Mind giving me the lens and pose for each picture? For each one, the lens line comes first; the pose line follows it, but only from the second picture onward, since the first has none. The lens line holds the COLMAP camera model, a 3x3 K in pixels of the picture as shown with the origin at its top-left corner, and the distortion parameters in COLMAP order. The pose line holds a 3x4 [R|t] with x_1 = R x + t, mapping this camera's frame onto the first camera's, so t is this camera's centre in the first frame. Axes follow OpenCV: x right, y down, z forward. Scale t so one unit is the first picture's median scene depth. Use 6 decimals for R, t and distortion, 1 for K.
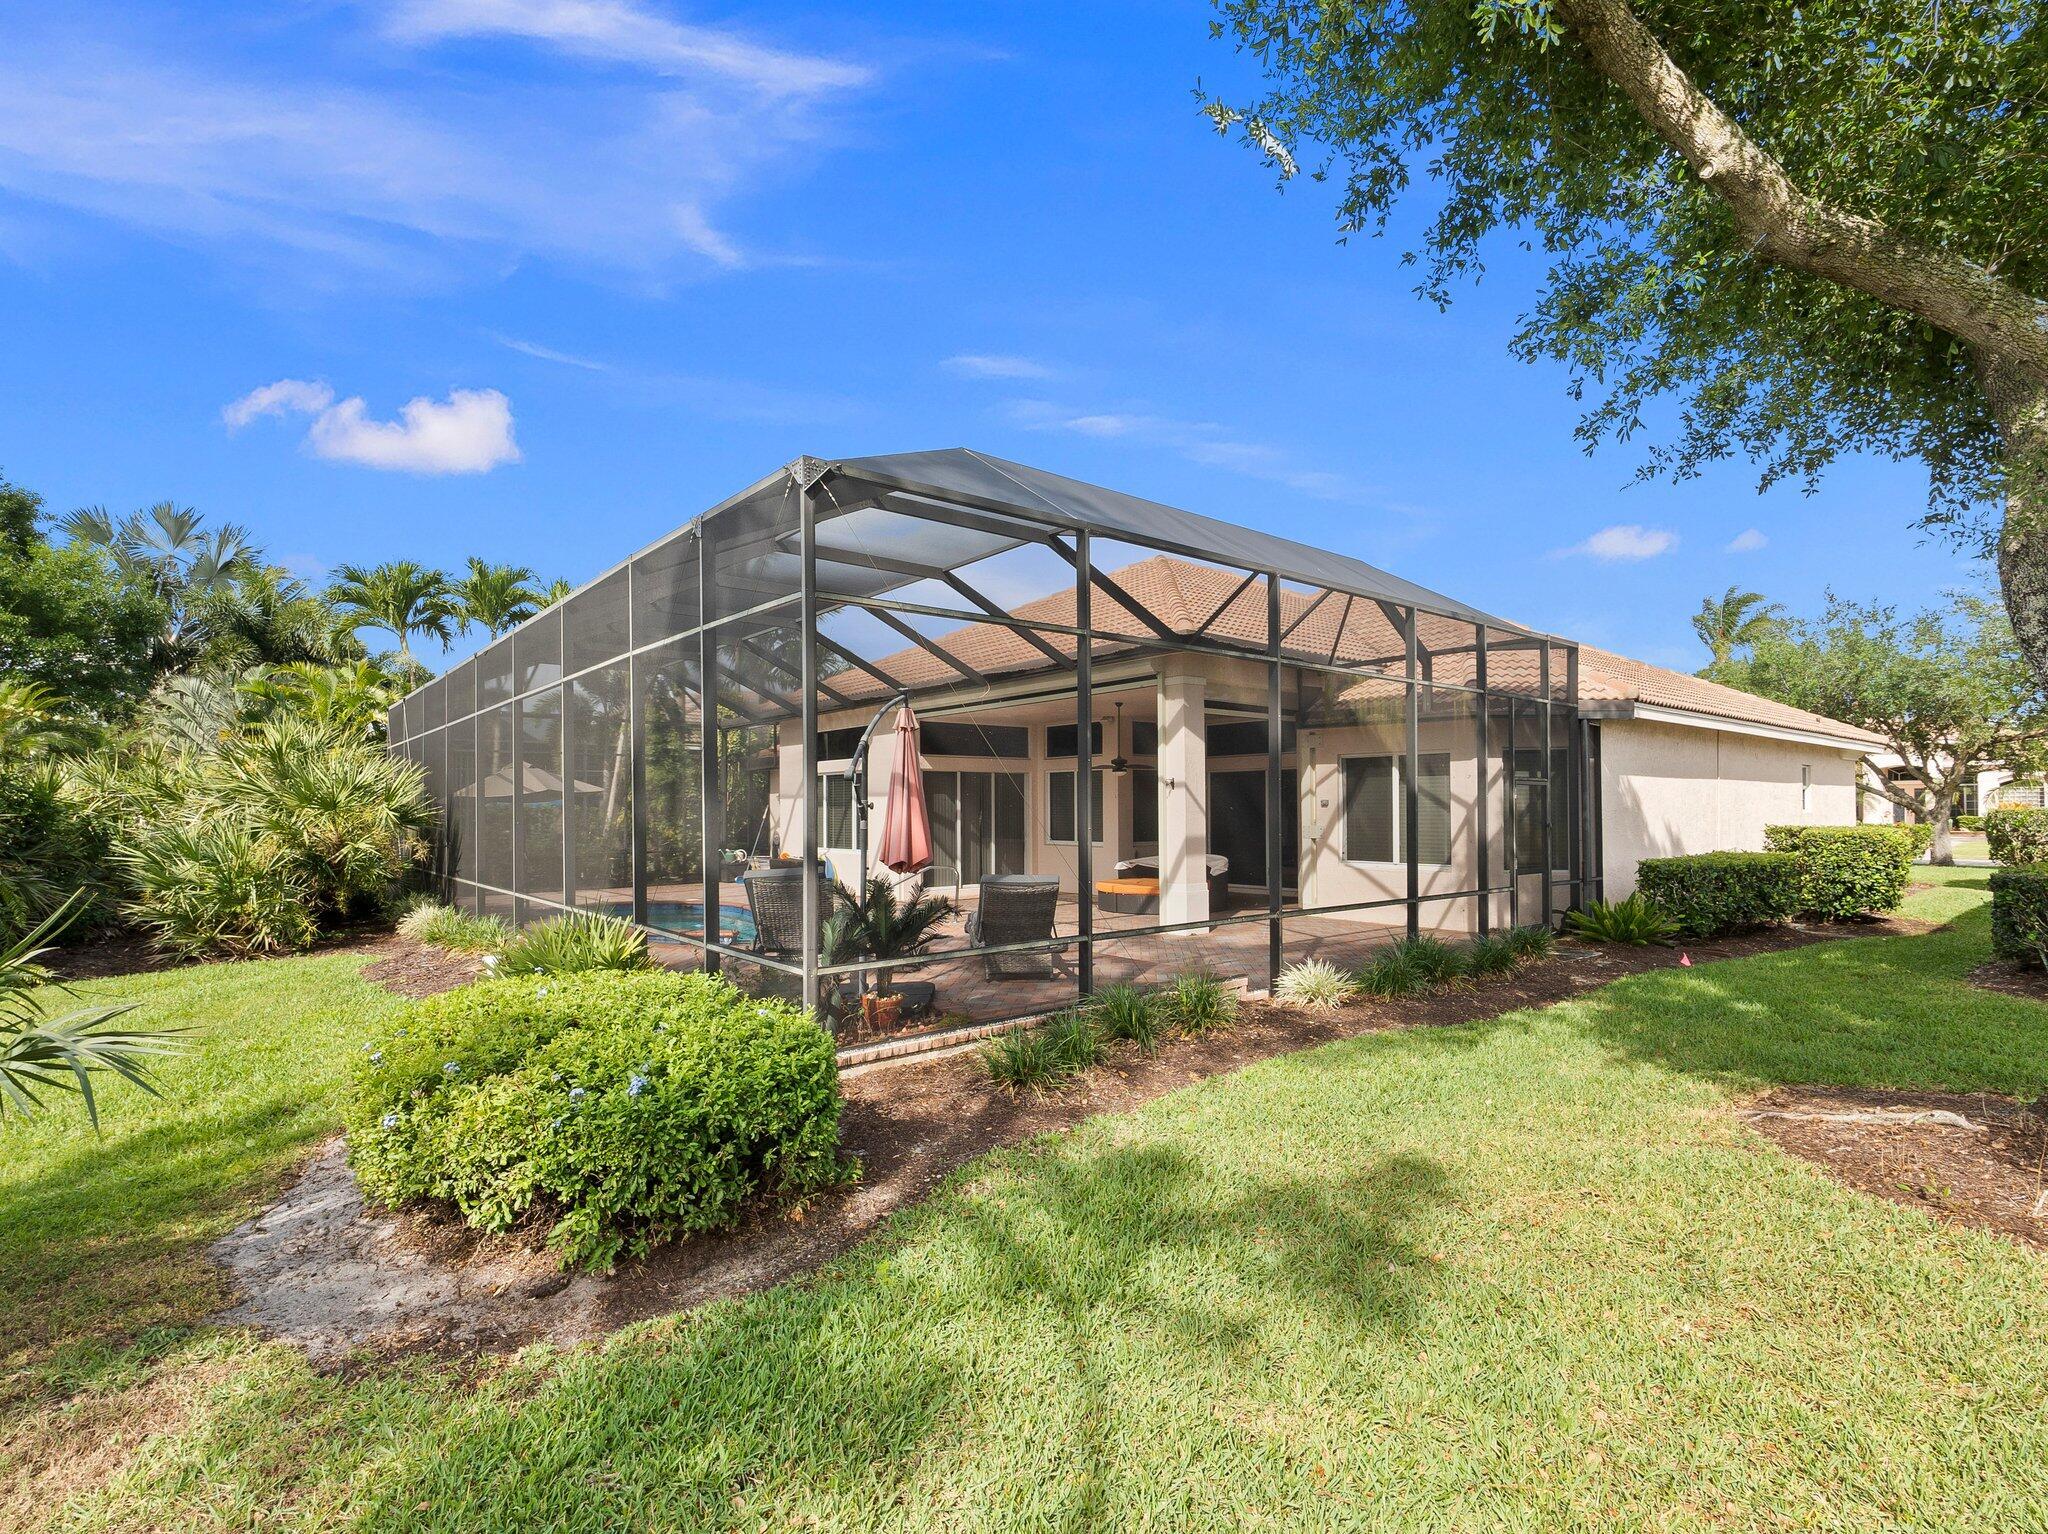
lens RADIAL K [[981.6, 0, 1024.0], [0, 981.6, 767.0], [0, 0, 1]] dist [-0.002035, 0.001122]
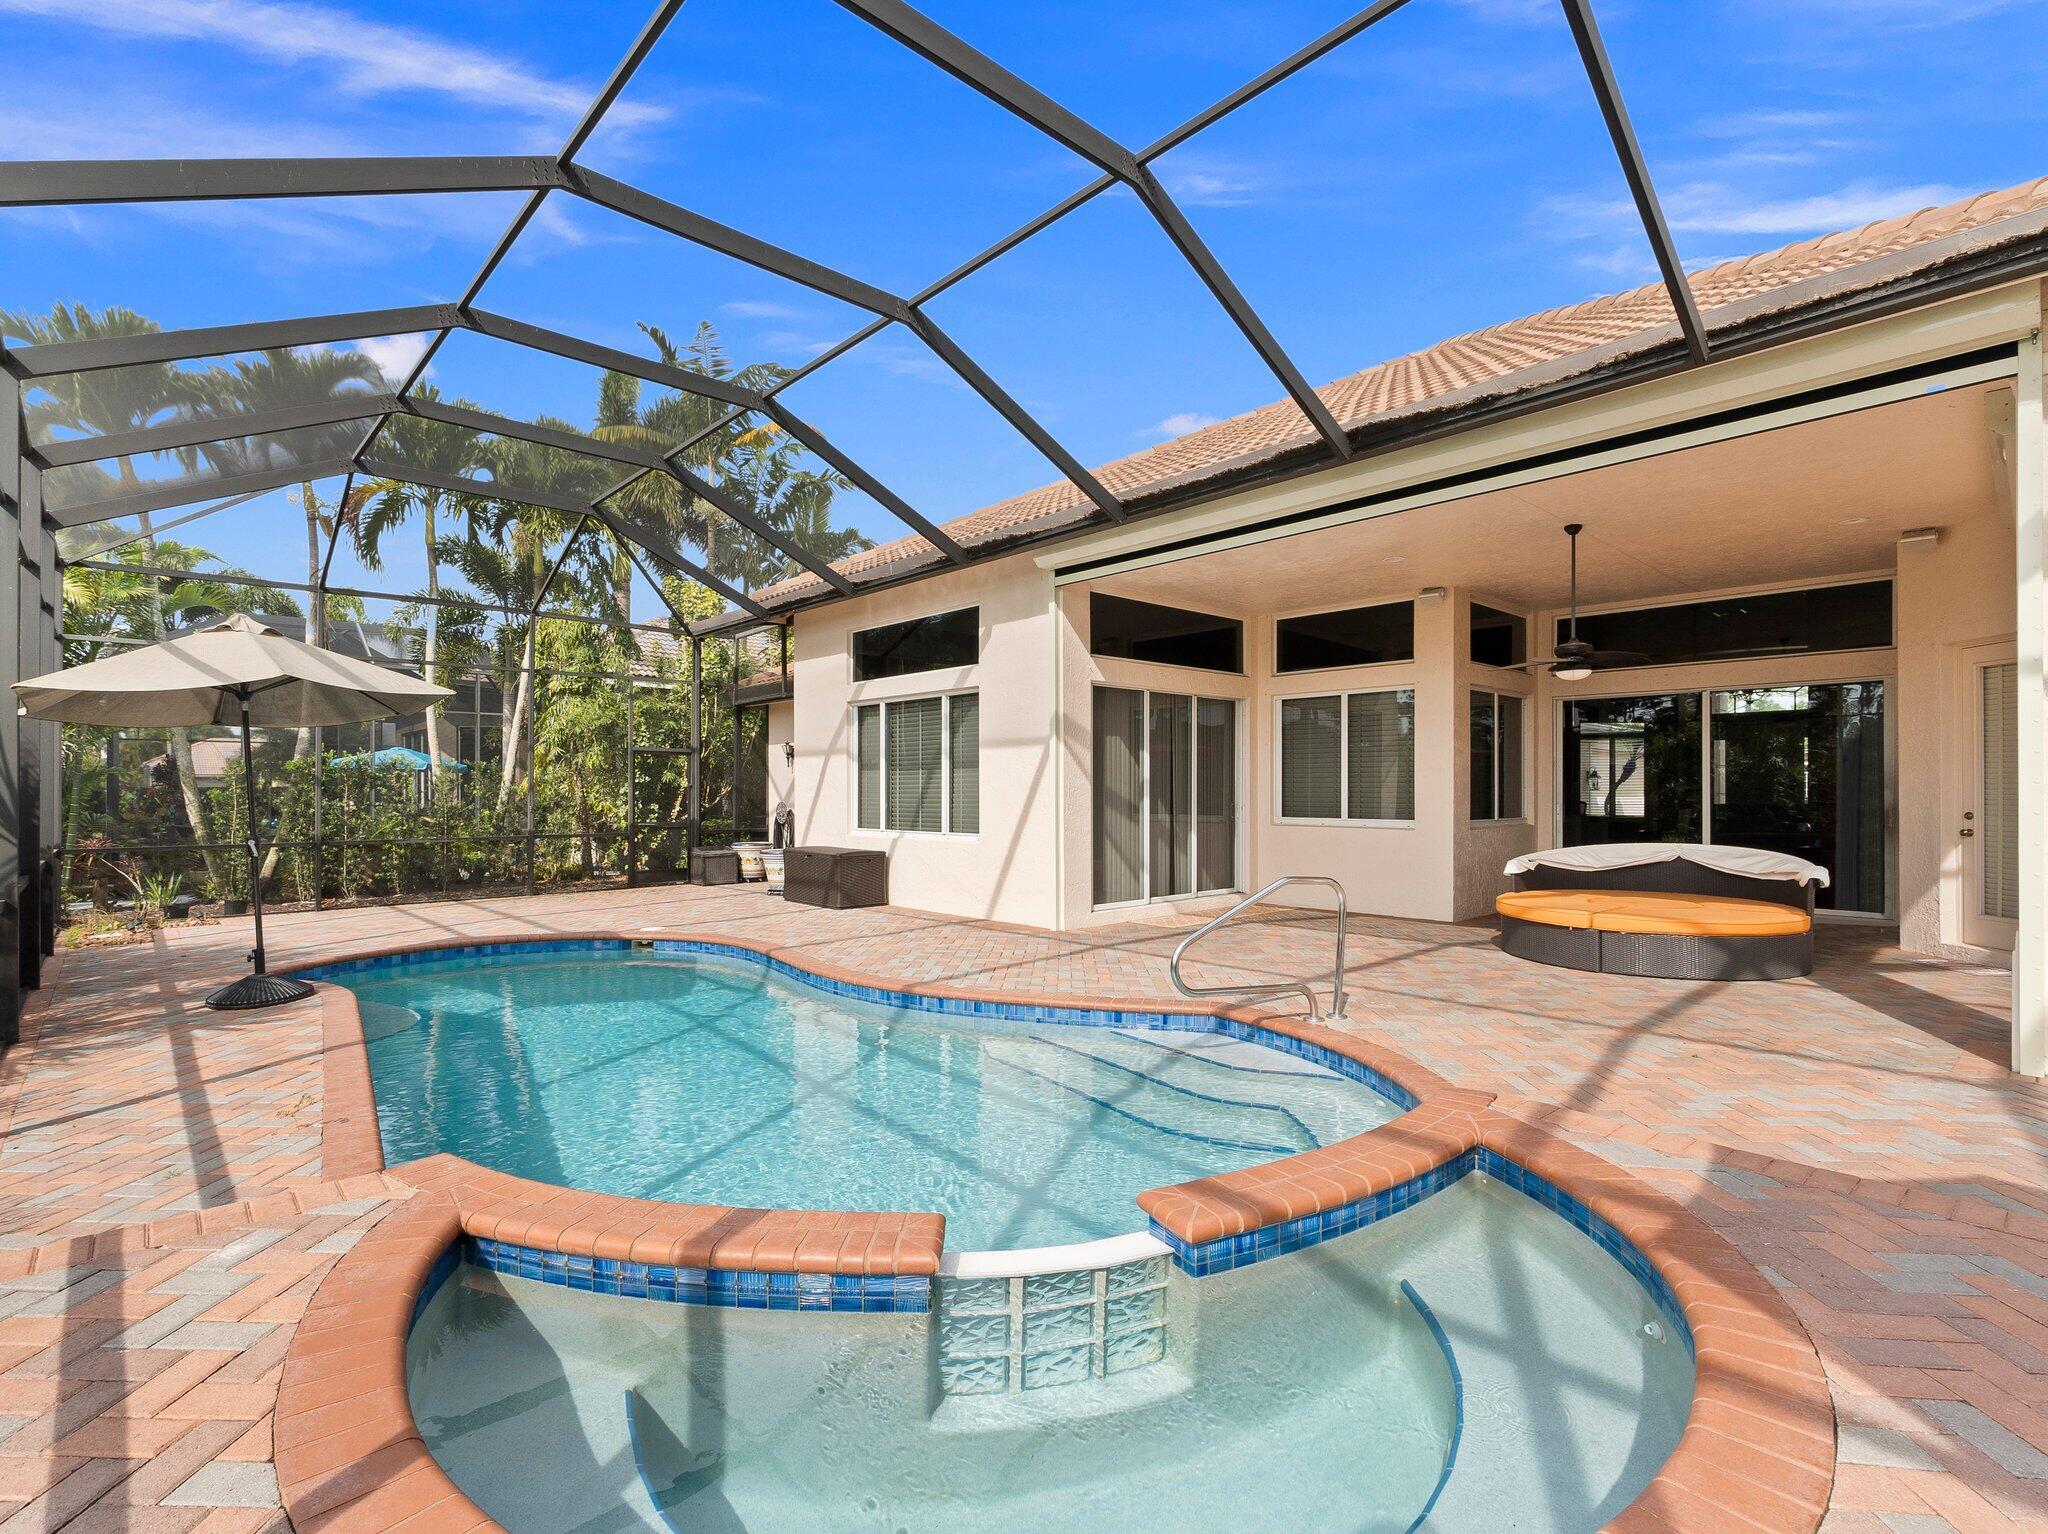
lens RADIAL K [[985.3, 0, 1020.2], [0, 985.3, 783.2], [0, 0, 1]] dist [-0.002065, 0.000365]
pose [[0.998770, 0.004623, 0.049366, -0.157522], [-0.006231, 0.999453, 0.032466, 0.037777], [-0.049189, -0.032733, 0.998253, 0.437621]]
